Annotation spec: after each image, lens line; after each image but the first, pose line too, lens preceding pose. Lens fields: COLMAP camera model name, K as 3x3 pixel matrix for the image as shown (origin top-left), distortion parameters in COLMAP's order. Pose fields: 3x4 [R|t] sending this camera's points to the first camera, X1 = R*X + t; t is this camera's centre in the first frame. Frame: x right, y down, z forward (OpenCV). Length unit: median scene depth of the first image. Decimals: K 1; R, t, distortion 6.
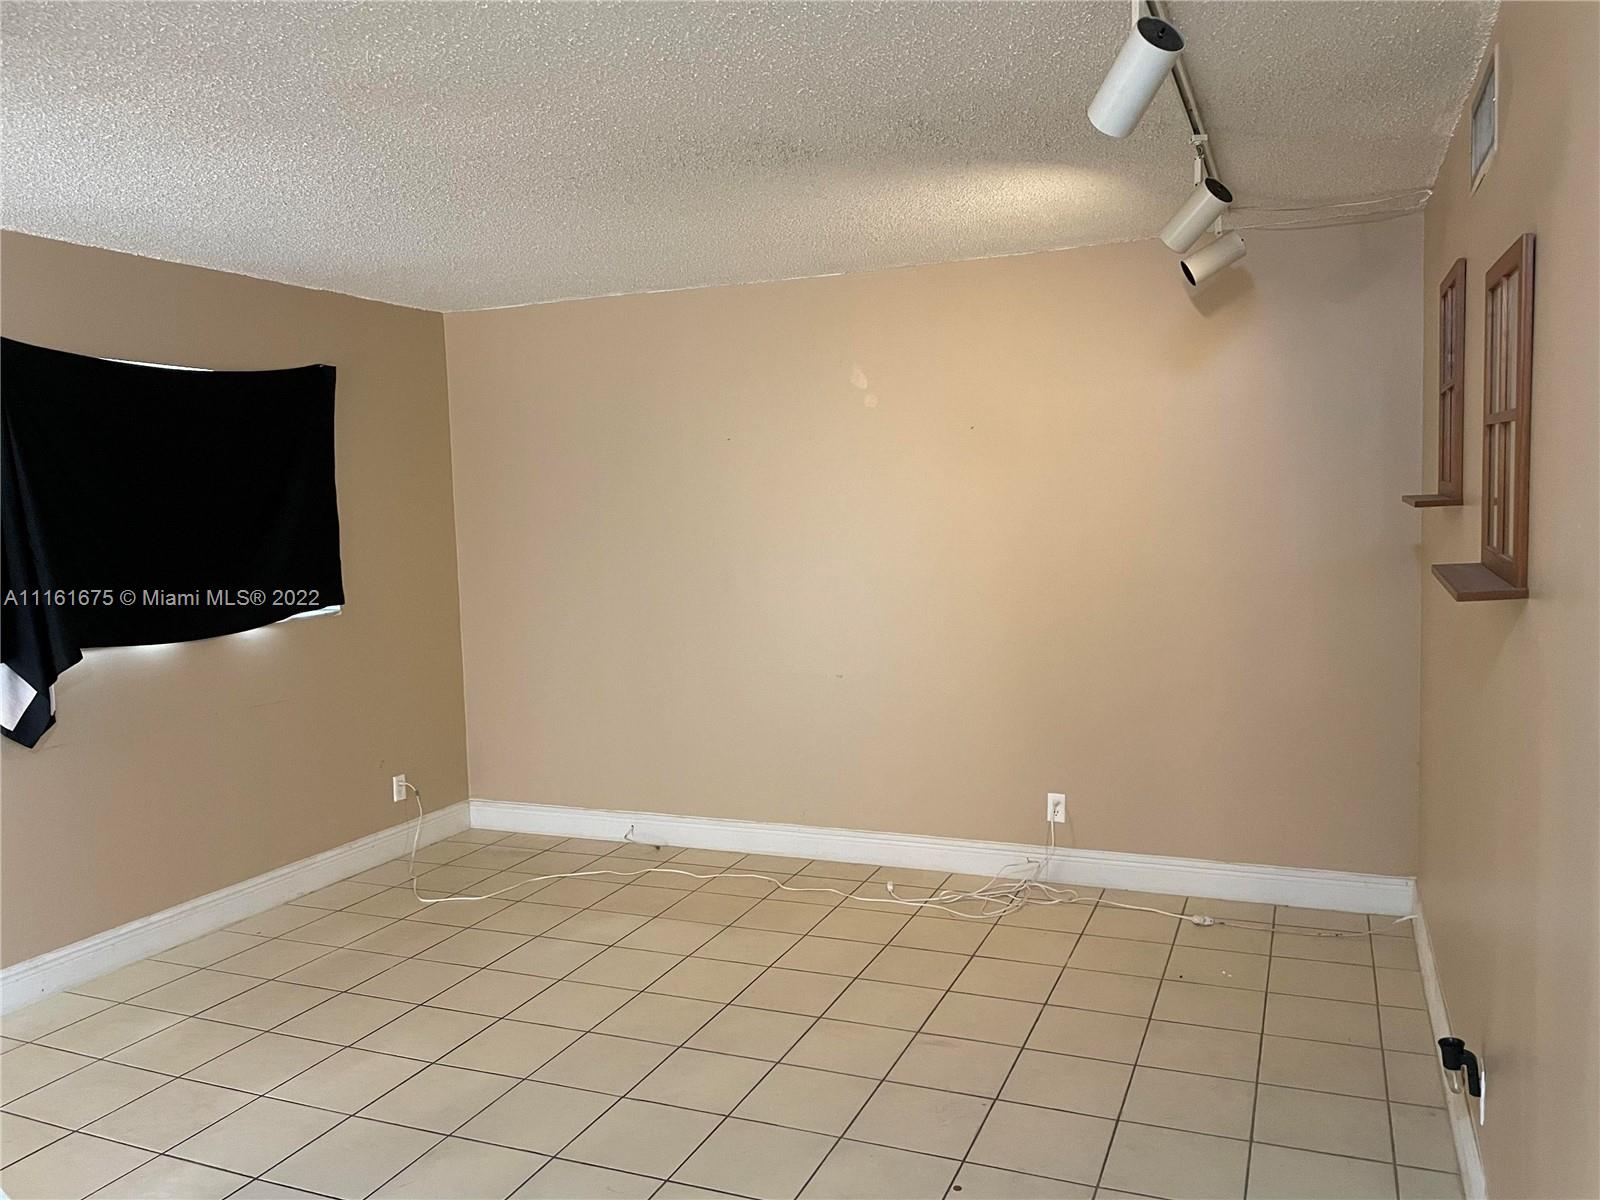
lens RADIAL K [[1212.9, 0, 810.5], [0, 1212.9, 594.1], [0, 0, 1]] dist [0.075175, -0.020783]
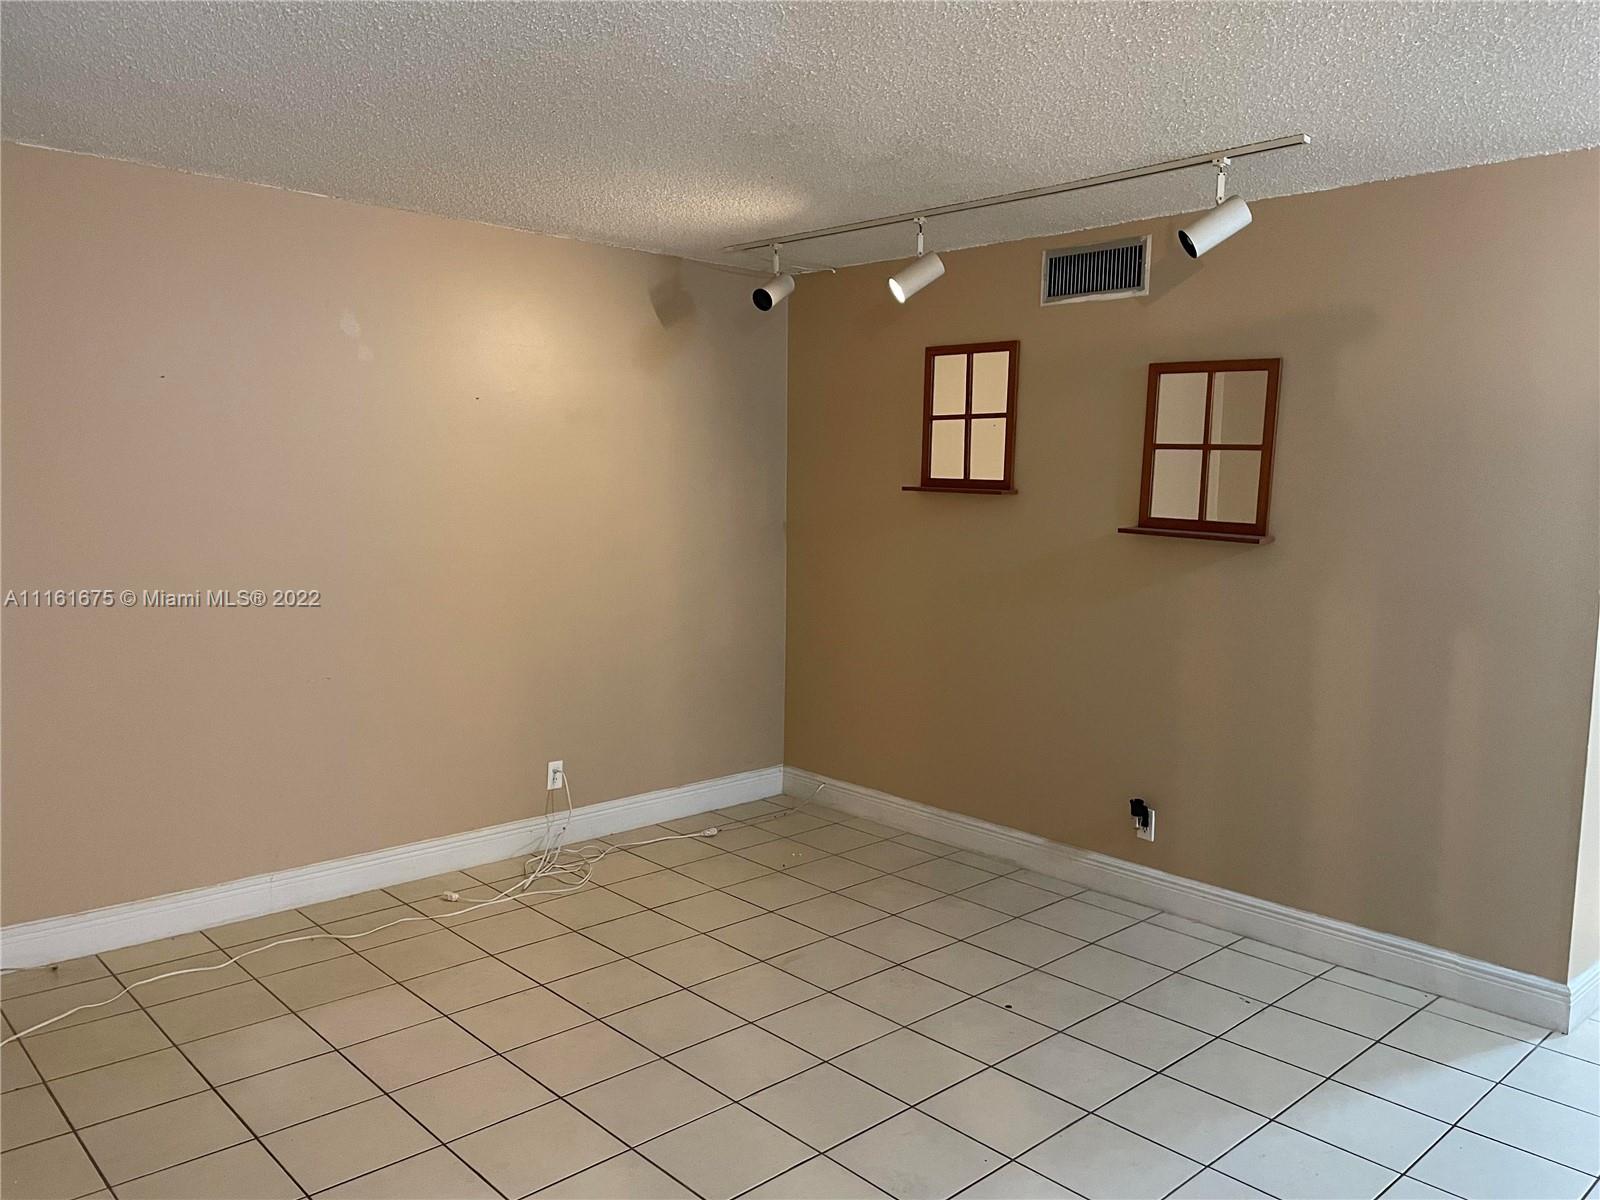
lens RADIAL K [[1212.9, 0, 807.2], [0, 1212.9, 604.7], [0, 0, 1]] dist [0.075175, -0.020783]
pose [[0.420267, -0.061613, 0.905306, -0.686988], [0.047159, 0.997827, 0.046018, -0.007332], [-0.906174, 0.023354, 0.422259, 0.394573]]
